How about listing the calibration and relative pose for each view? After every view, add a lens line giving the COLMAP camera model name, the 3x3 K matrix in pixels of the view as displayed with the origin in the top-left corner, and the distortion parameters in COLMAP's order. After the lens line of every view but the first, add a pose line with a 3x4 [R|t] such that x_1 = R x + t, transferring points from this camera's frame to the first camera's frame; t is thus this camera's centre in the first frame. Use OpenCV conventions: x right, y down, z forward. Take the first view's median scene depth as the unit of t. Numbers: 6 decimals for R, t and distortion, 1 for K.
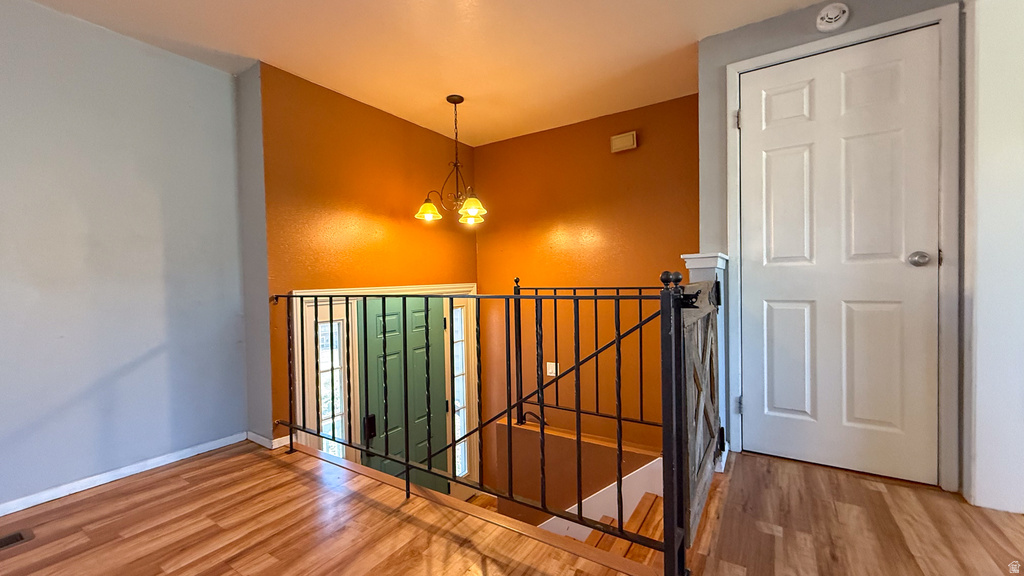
lens RADIAL K [[413.3, 0, 510.2], [0, 413.3, 279.3], [0, 0, 1]] dist [-0.001302, 0.000477]
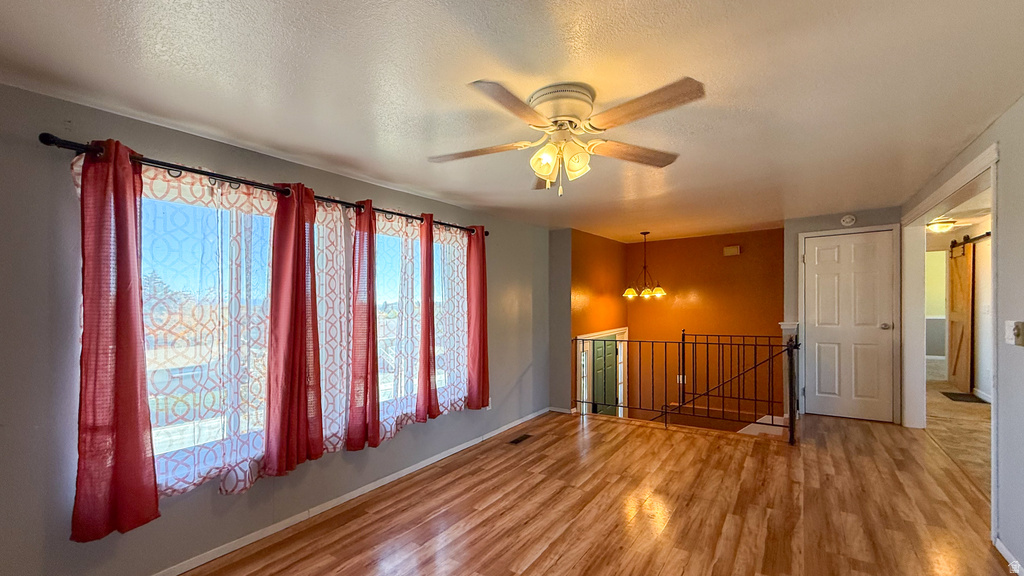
lens RADIAL K [[413.3, 0, 520.9], [0, 413.3, 307.2], [0, 0, 1]] dist [-0.001302, 0.000477]
pose [[0.999610, -0.001651, -0.027888, -0.935767], [0.001800, 0.999984, 0.005329, -0.160501], [0.027878, -0.005377, 0.999597, -1.294327]]
